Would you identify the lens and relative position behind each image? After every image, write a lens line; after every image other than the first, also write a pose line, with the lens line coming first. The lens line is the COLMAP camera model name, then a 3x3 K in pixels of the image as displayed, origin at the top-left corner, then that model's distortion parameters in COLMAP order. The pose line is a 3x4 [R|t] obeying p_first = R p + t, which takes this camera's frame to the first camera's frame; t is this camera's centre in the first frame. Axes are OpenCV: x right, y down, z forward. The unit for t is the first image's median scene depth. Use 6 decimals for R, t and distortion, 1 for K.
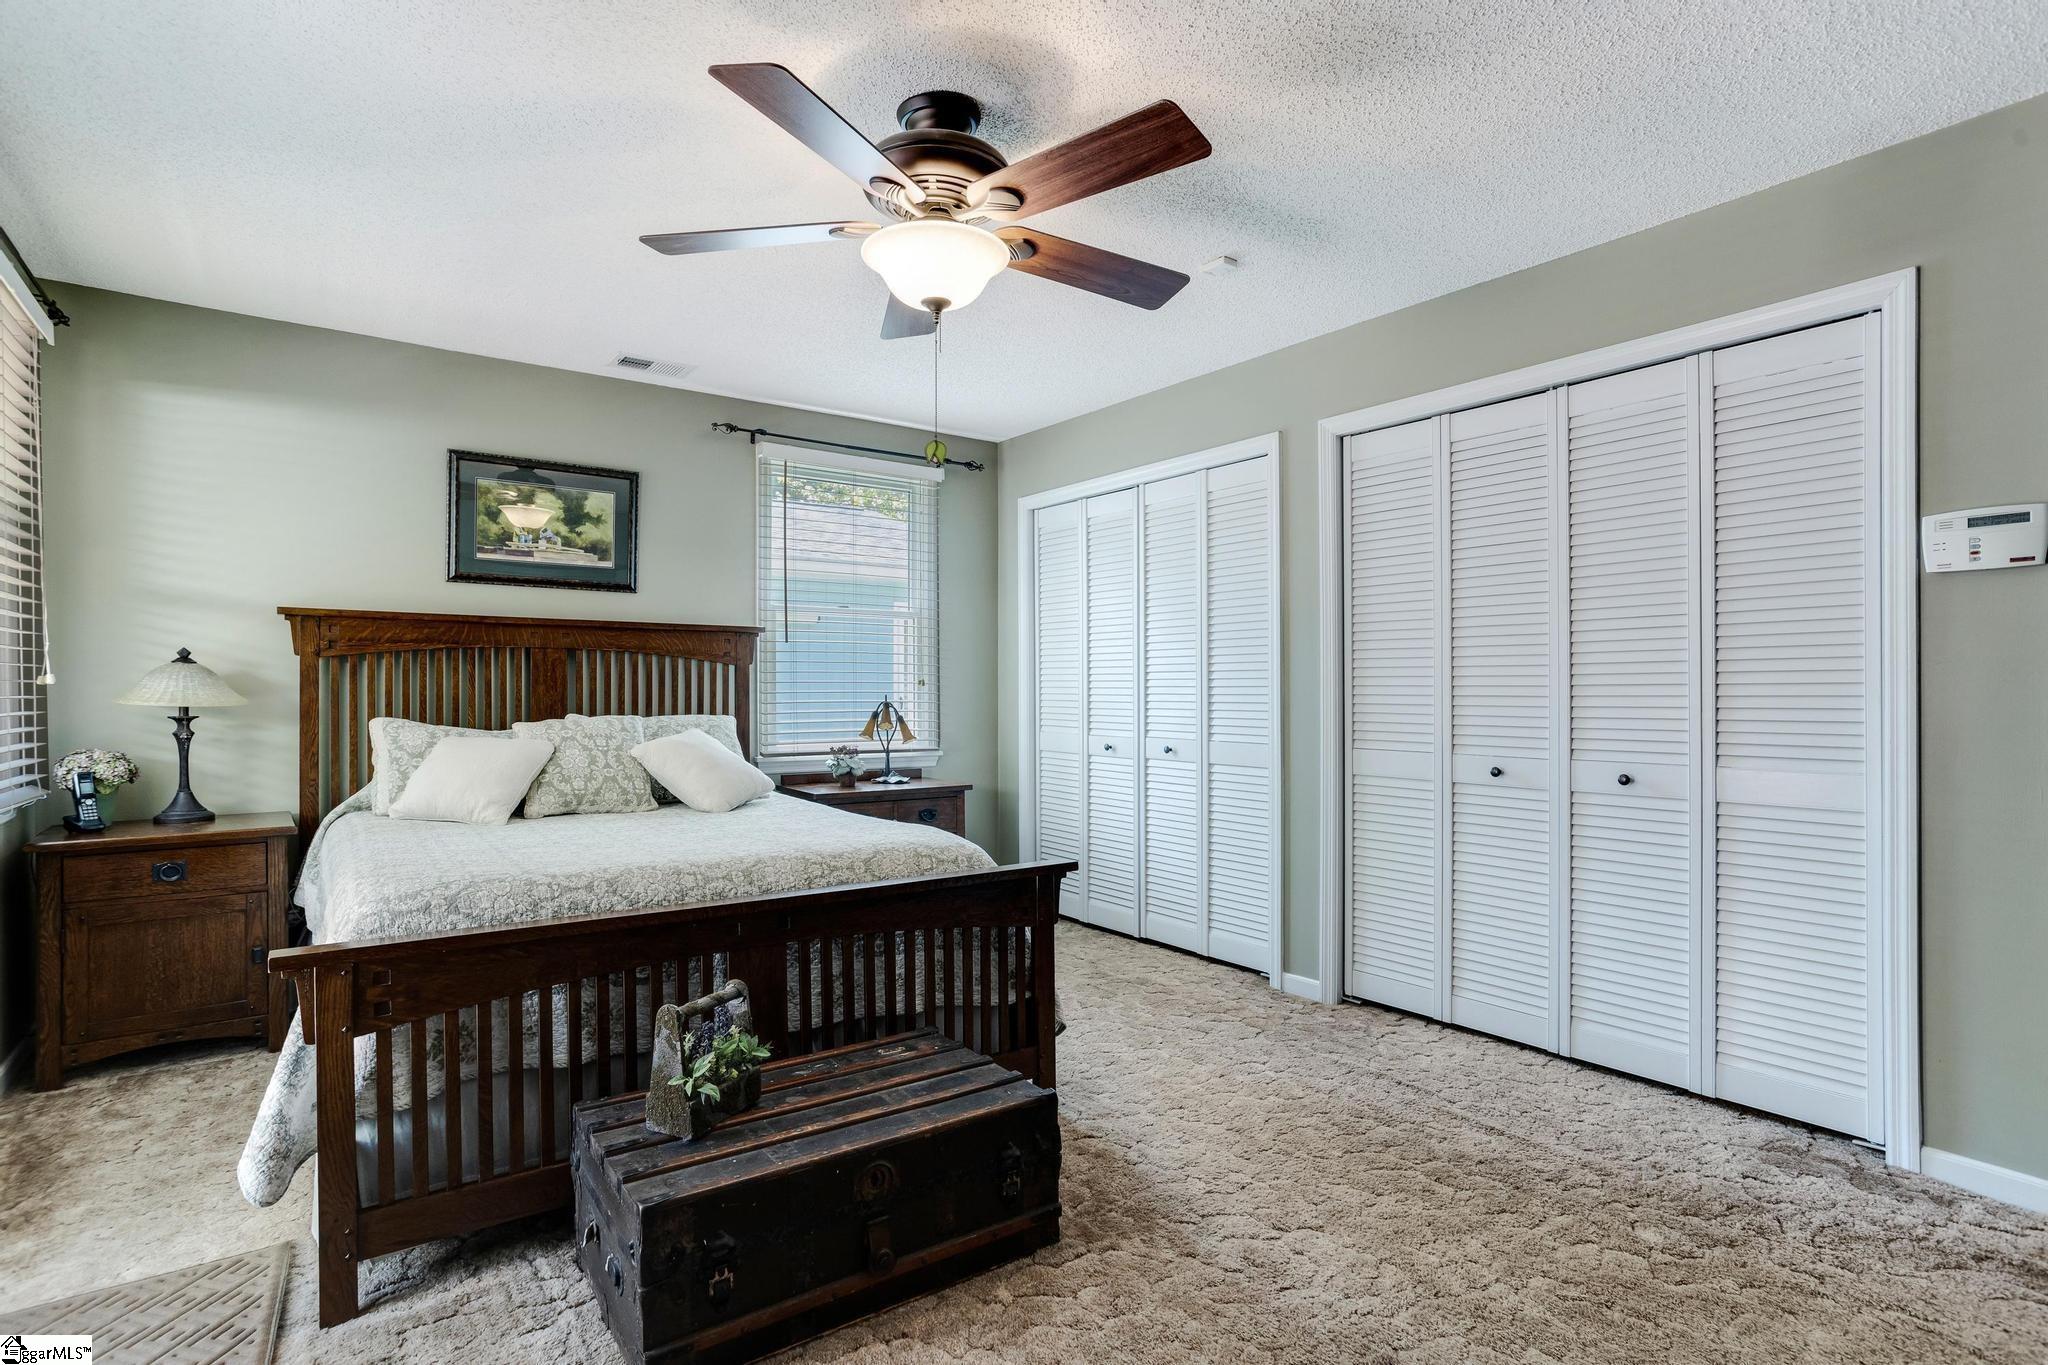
lens RADIAL K [[980.0, 0, 1006.9], [0, 980.0, 693.0], [0, 0, 1]] dist [-0.030274, 0.009467]
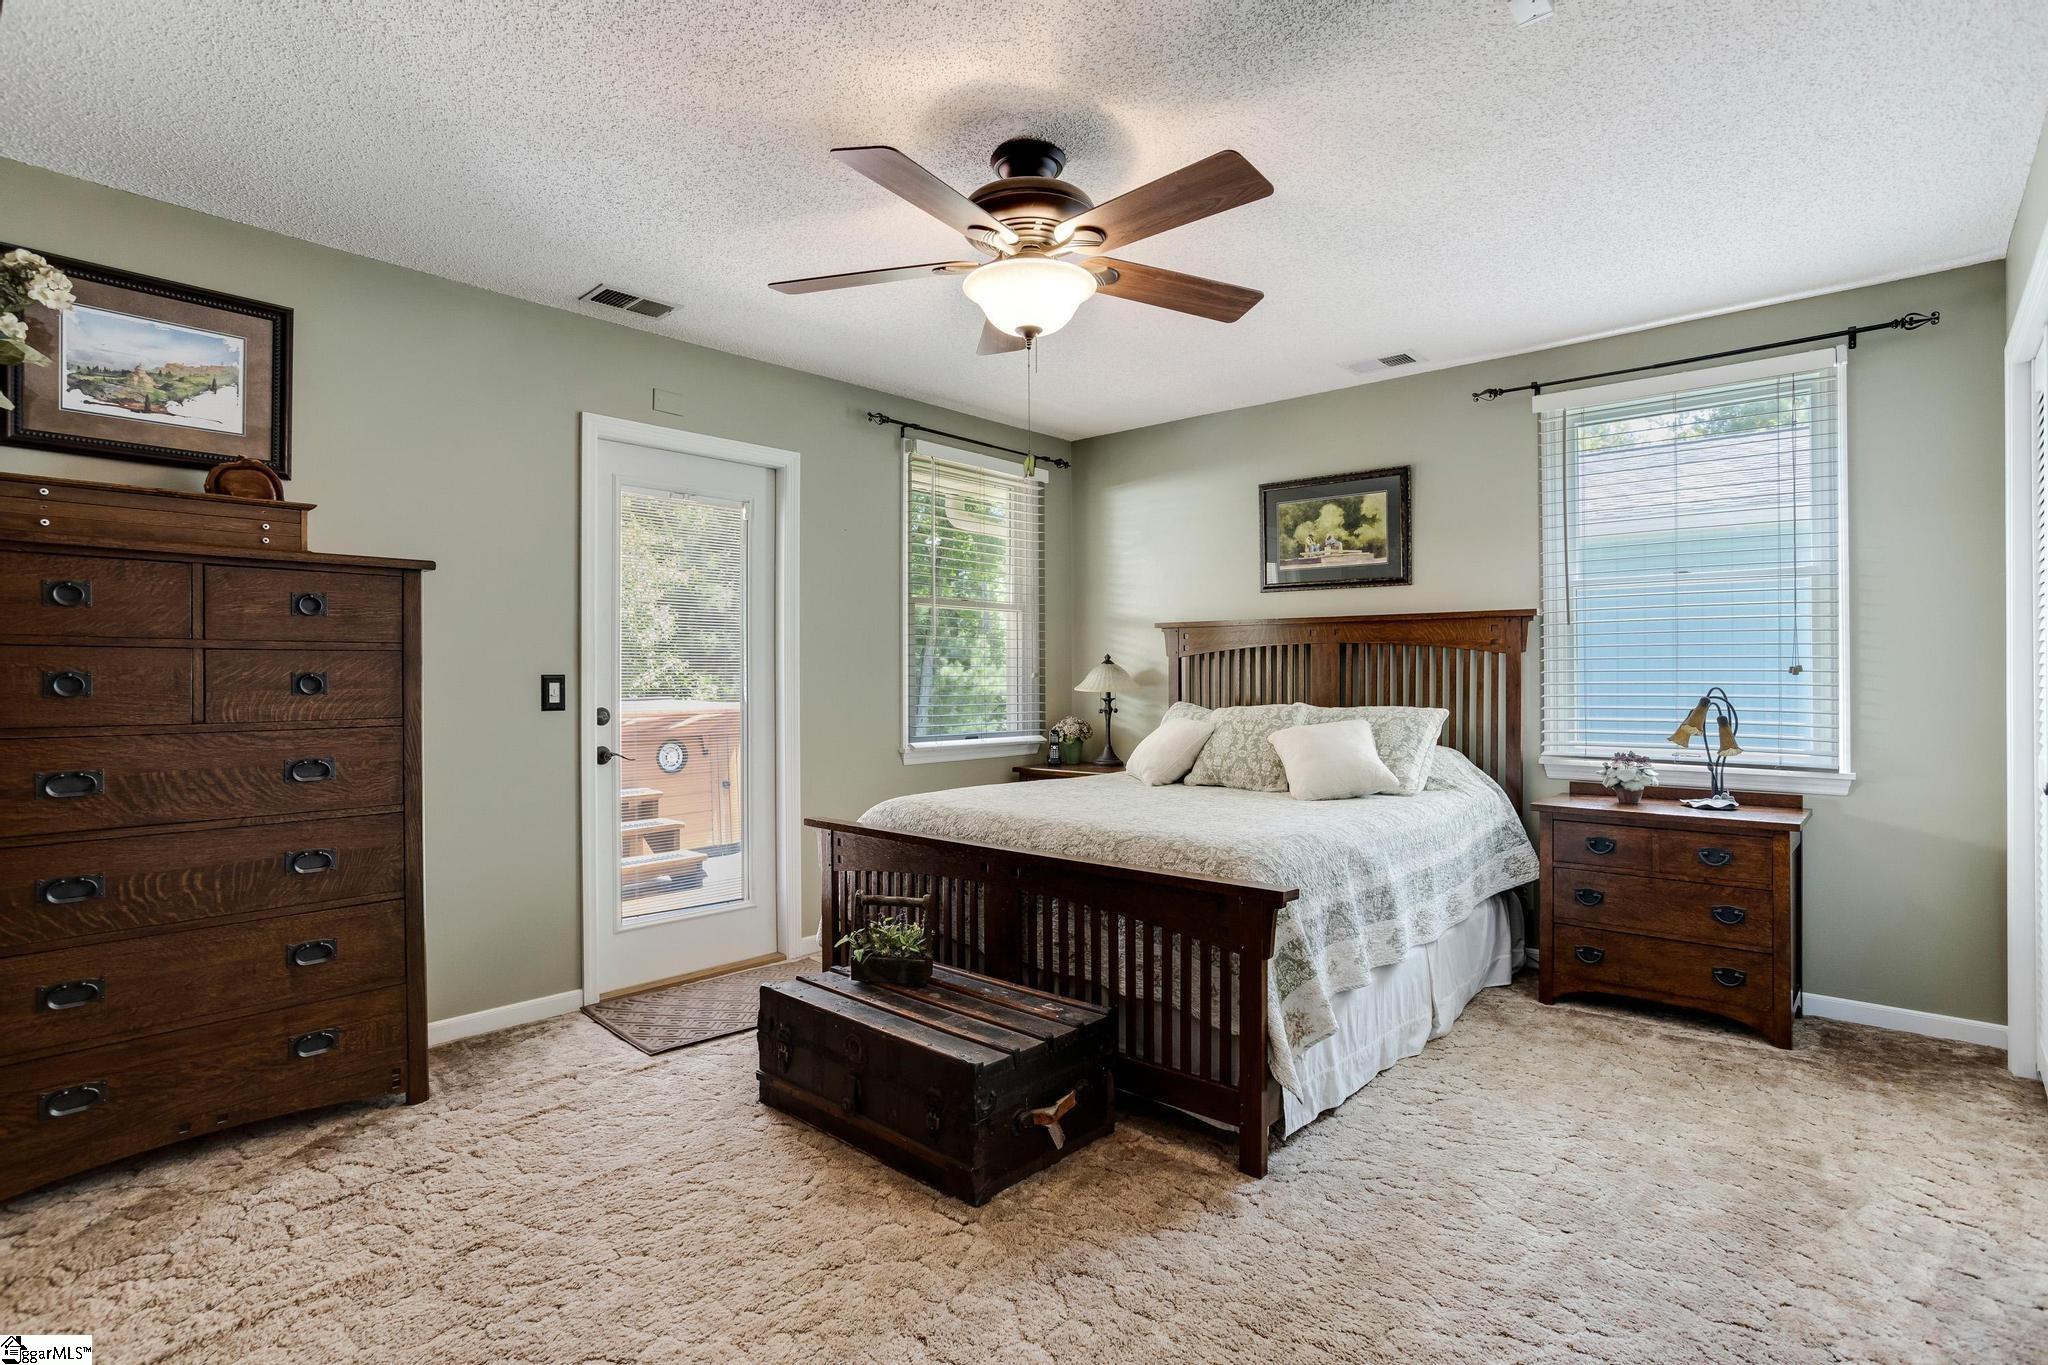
lens RADIAL K [[980.0, 0, 1011.5], [0, 980.0, 674.4], [0, 0, 1]] dist [-0.030274, 0.009467]
pose [[0.256037, -0.006127, -0.966648, 0.510612], [-0.000025, 0.999980, -0.006345, -0.003502], [0.966667, 0.001649, 0.256031, 0.359224]]
